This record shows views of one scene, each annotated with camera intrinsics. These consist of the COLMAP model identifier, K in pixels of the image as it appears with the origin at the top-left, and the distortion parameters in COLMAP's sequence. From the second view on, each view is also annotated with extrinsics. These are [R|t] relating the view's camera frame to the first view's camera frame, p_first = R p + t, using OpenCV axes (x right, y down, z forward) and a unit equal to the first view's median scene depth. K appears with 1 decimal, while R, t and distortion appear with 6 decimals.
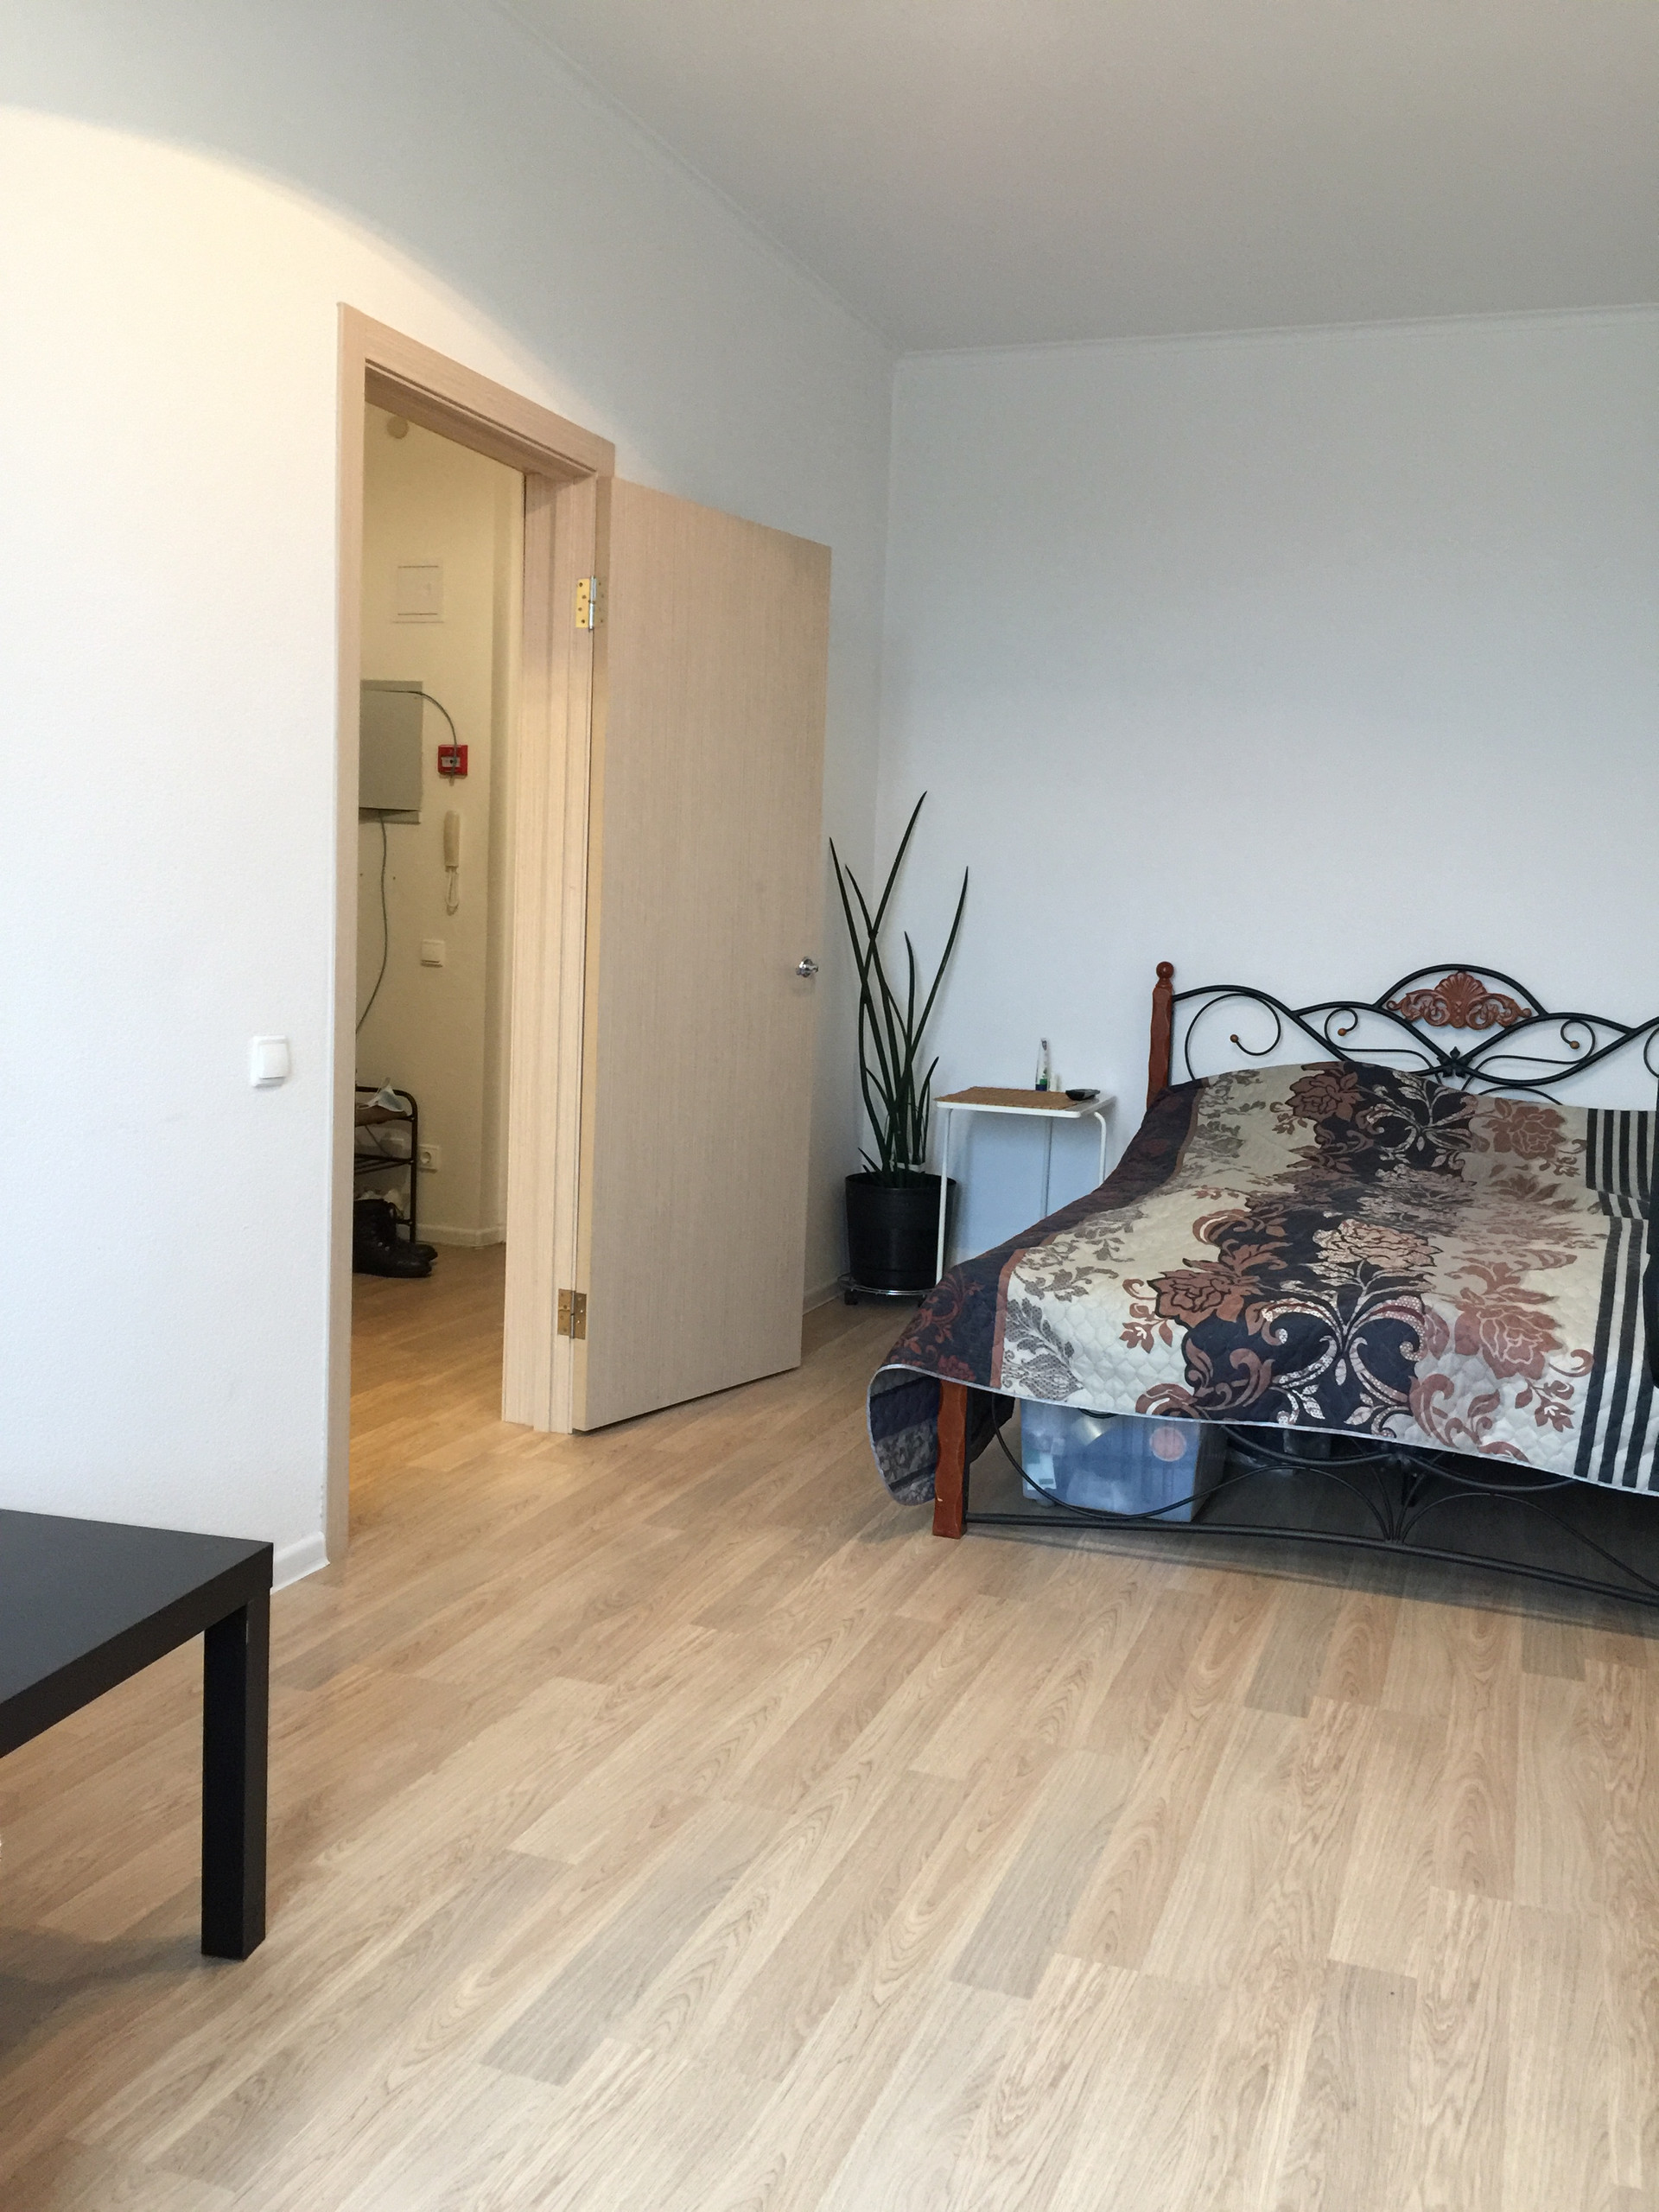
lens RADIAL K [[1922.3, 0, 829.7], [0, 1922.3, 1095.1], [0, 0, 1]] dist [0.094428, -0.159512]
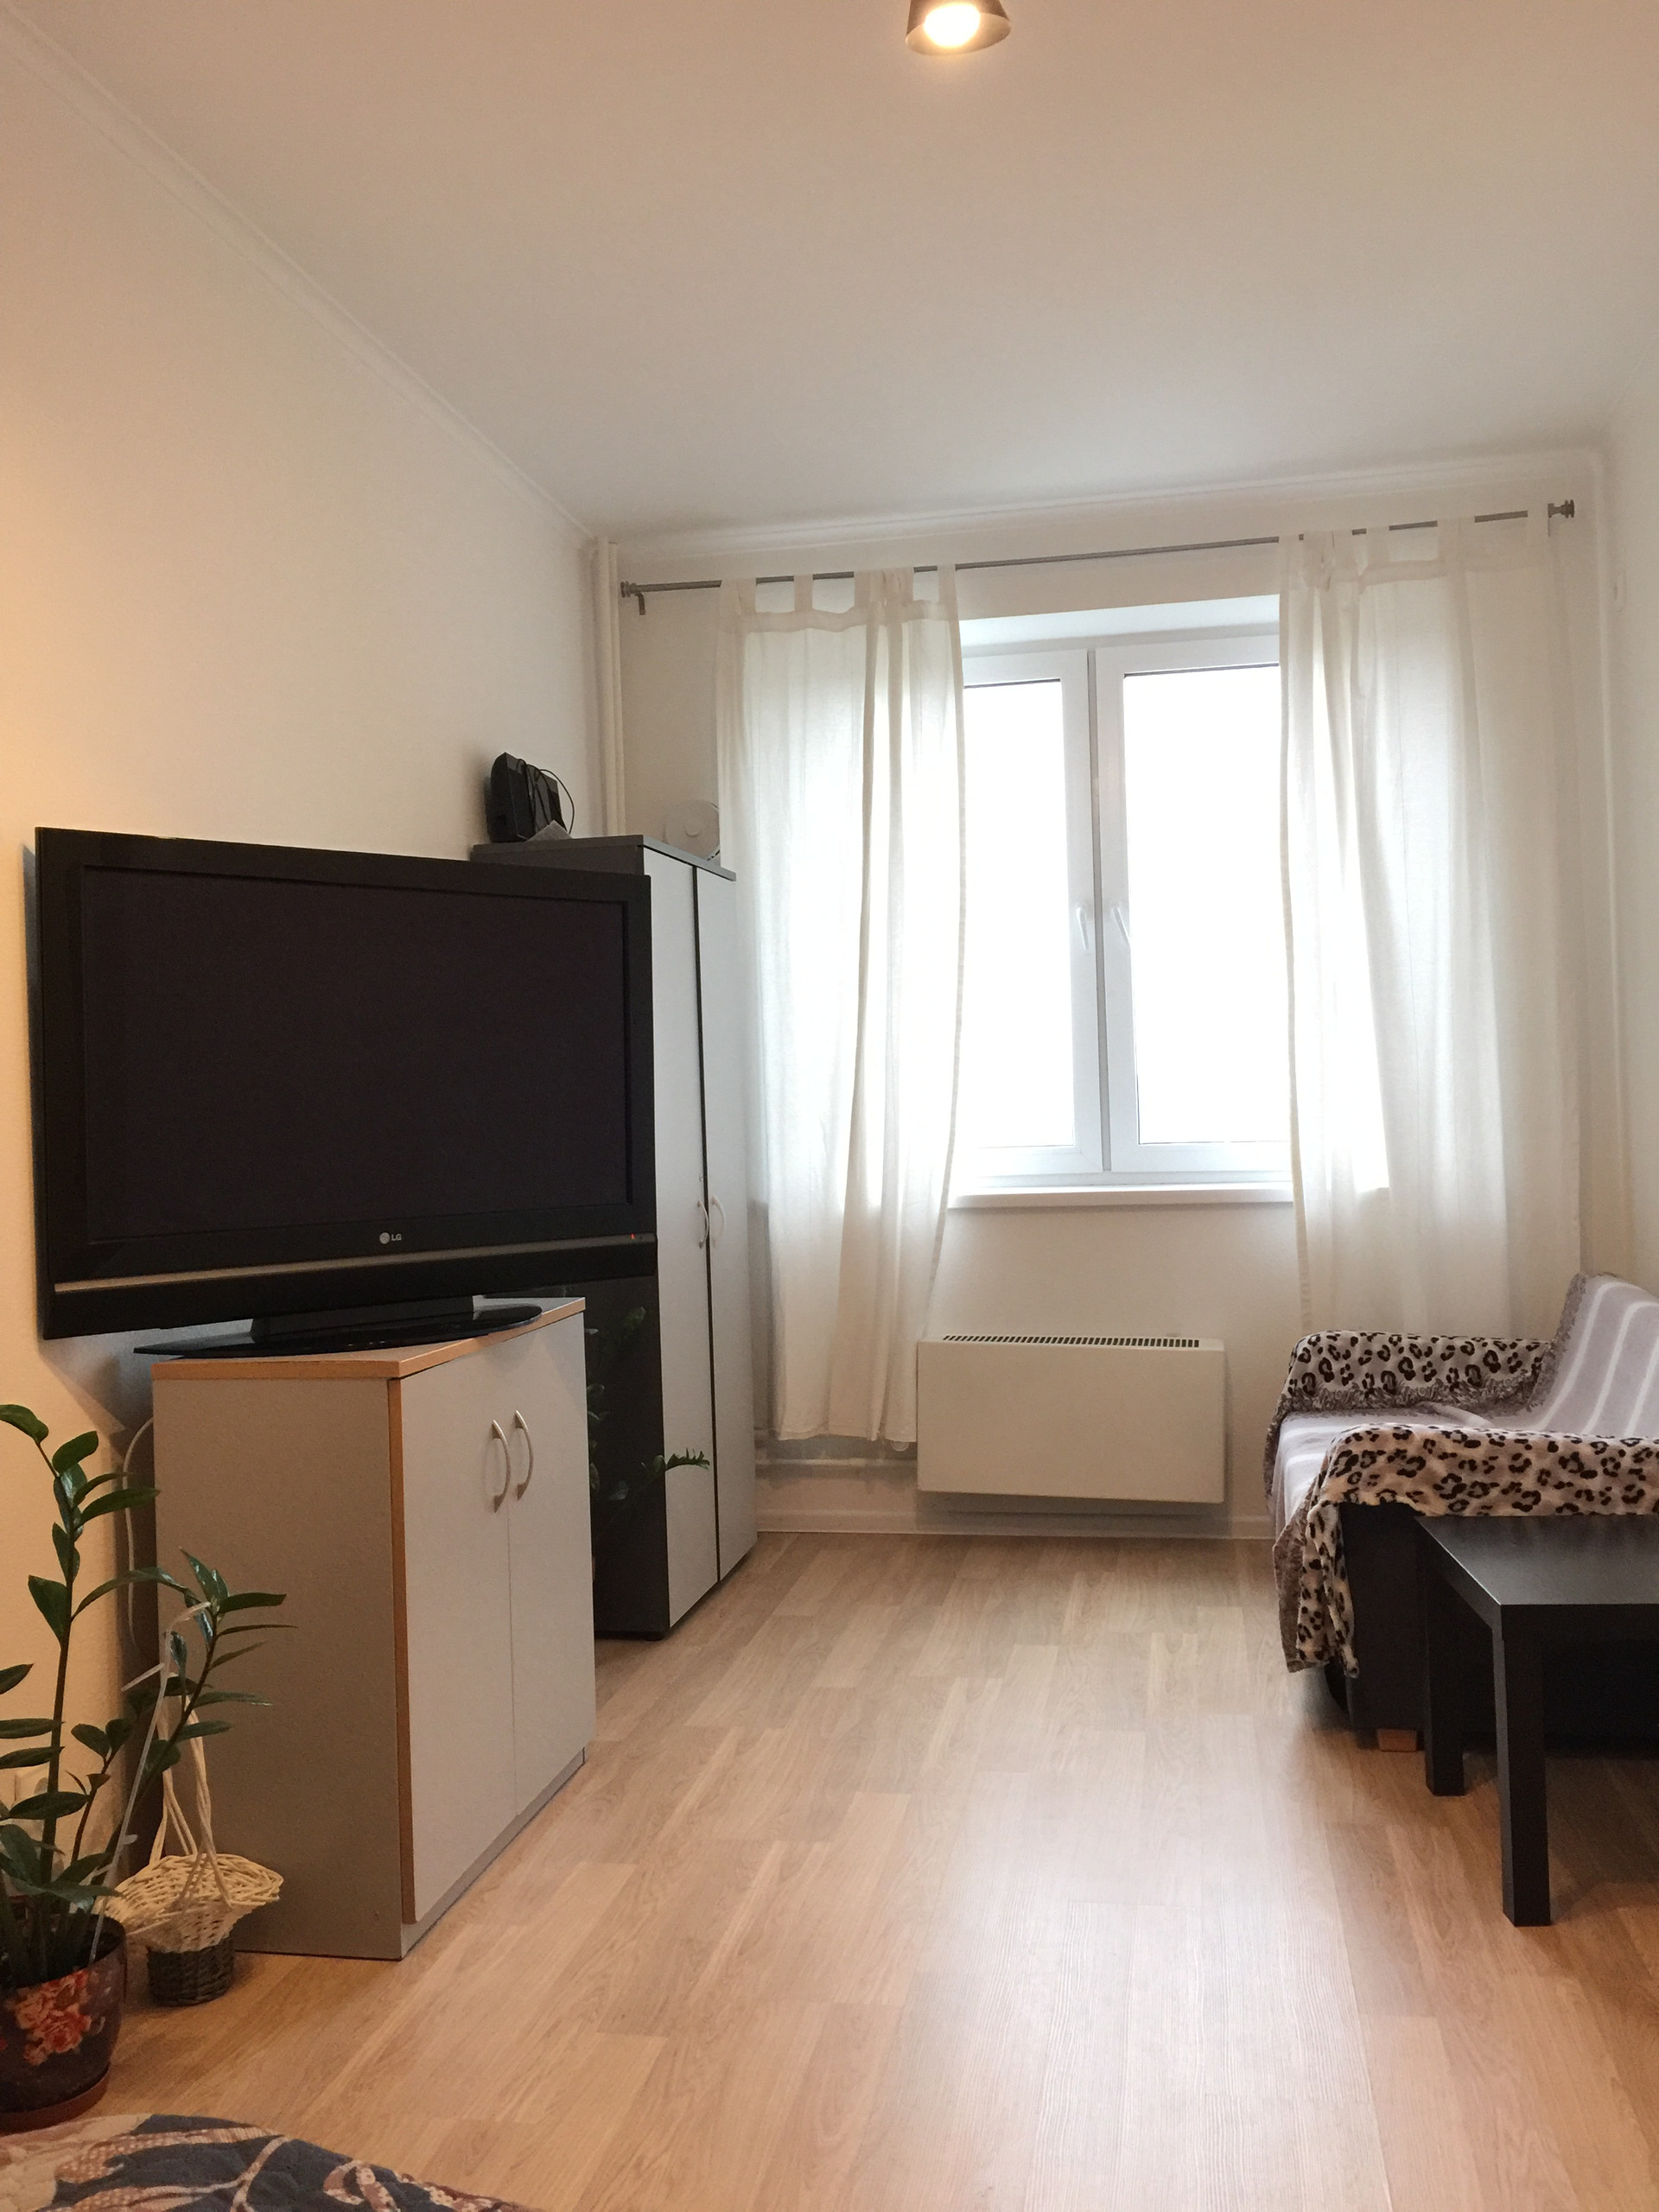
lens RADIAL K [[1922.3, 0, 829.7], [0, 1922.3, 1095.1], [0, 0, 1]] dist [0.094428, -0.159512]
pose [[-0.985812, -0.005959, -0.167745, 0.183097], [-0.021756, 0.995476, 0.092492, -0.106285], [0.166434, 0.094829, -0.981482, 1.065821]]
